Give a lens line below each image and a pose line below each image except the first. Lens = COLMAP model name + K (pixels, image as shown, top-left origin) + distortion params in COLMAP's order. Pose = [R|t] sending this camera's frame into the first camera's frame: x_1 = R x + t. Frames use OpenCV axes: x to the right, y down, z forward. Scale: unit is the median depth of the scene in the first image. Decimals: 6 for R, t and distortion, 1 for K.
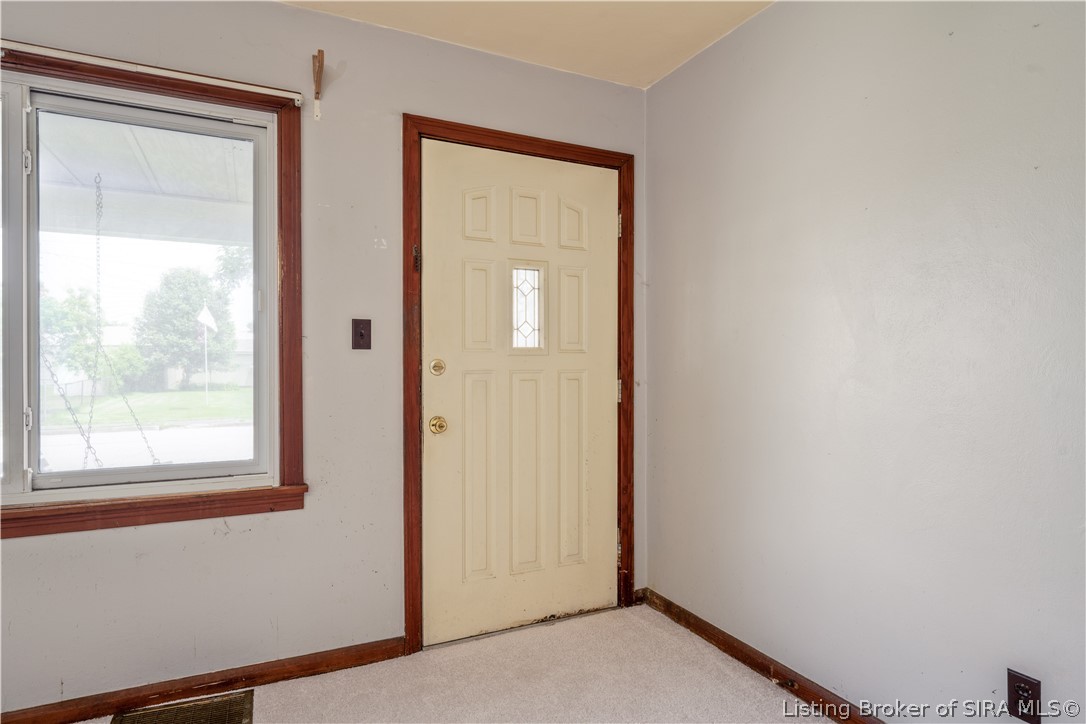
lens RADIAL K [[593.2, 0, 544.1], [0, 593.2, 365.8], [0, 0, 1]] dist [-0.004783, -0.000843]
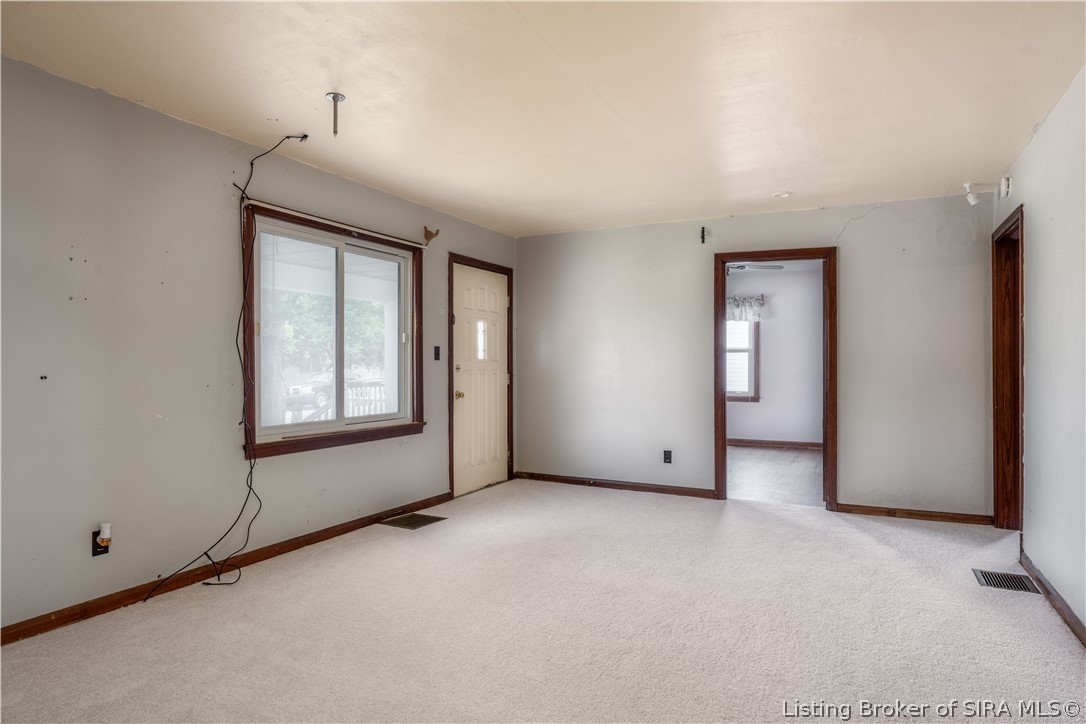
lens RADIAL K [[623.6, 0, 541.2], [0, 623.6, 367.3], [0, 0, 1]] dist [-0.000370, -0.000009]
pose [[0.802311, -0.003174, 0.596898, -1.298254], [0.002772, 0.999995, 0.001591, -0.003915], [-0.596900, 0.000379, 0.802315, -1.011335]]
